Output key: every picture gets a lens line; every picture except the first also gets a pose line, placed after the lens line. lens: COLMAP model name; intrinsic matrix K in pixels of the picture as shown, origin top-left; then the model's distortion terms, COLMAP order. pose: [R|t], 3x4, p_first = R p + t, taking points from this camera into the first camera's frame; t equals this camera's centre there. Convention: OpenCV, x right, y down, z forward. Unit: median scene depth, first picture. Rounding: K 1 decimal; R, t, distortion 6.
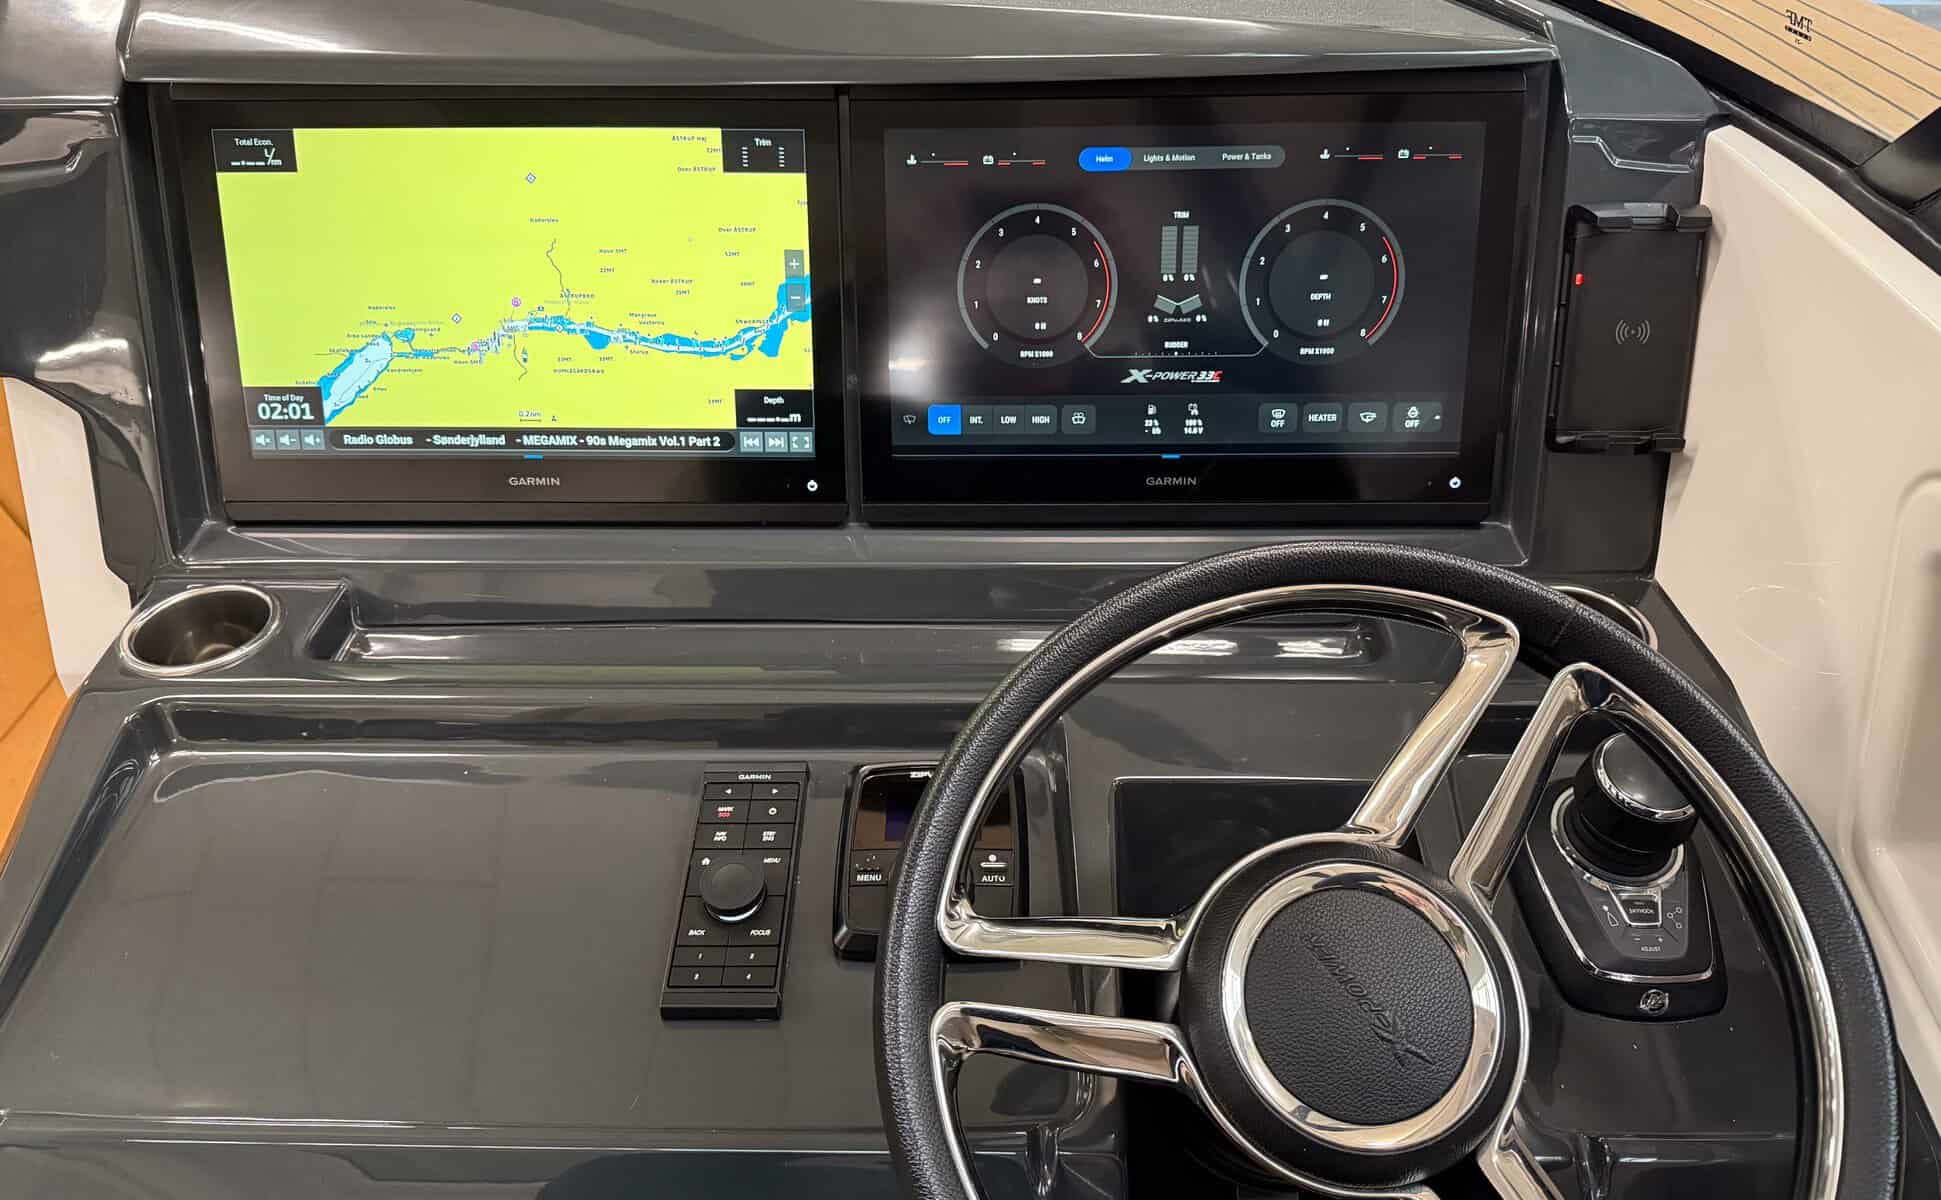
lens RADIAL K [[1621.5, 0, 938.2], [0, 1621.5, 620.9], [0, 0, 1]] dist [0.006221, -0.025403]
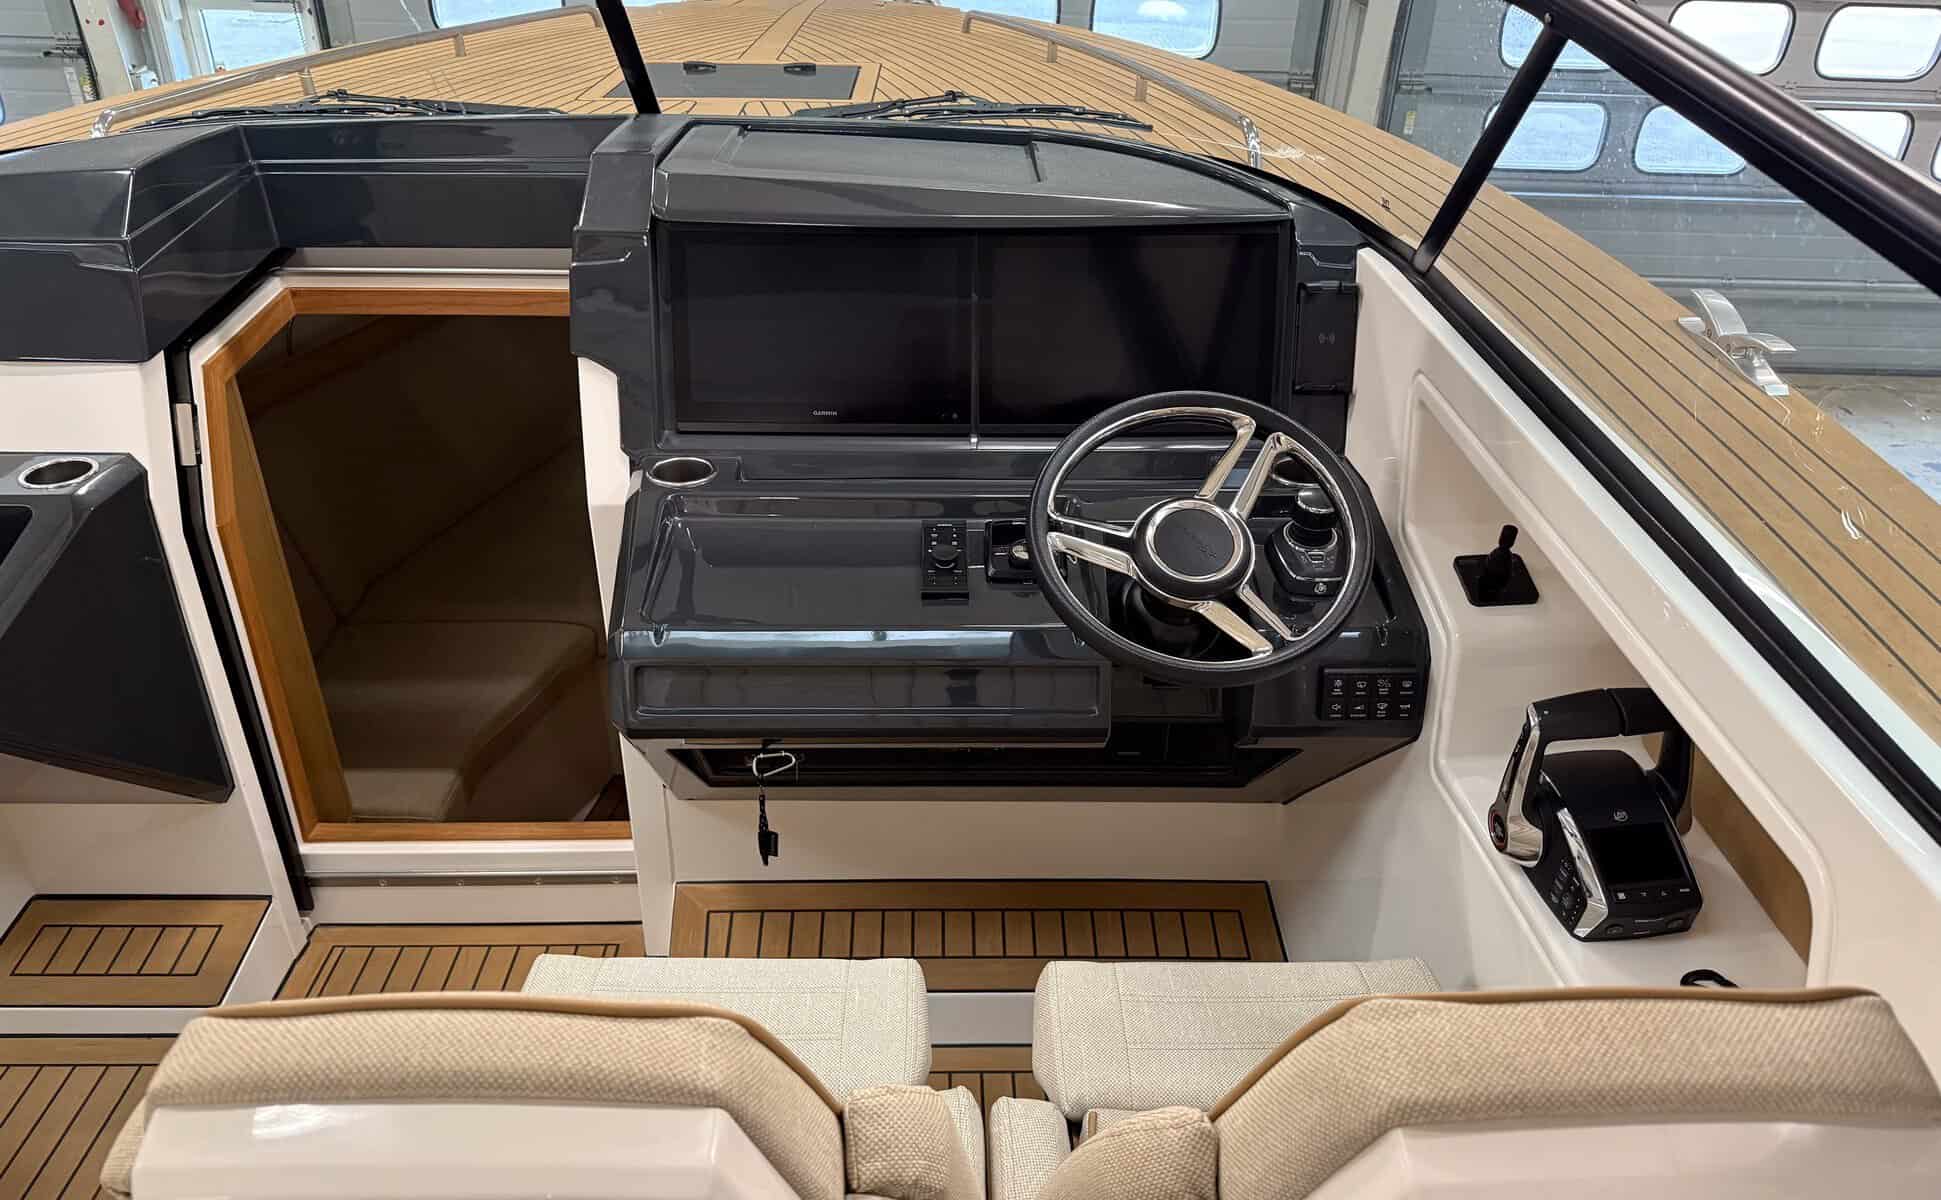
lens RADIAL K [[1339.7, 0, 971.4], [0, 1339.7, 611.7], [0, 0, 1]] dist [0.043022, -0.044867]
pose [[0.999358, -0.002805, 0.035712, -0.128545], [0.004861, 0.998327, -0.057610, 0.294105], [-0.035491, 0.057747, 0.997700, -0.791999]]
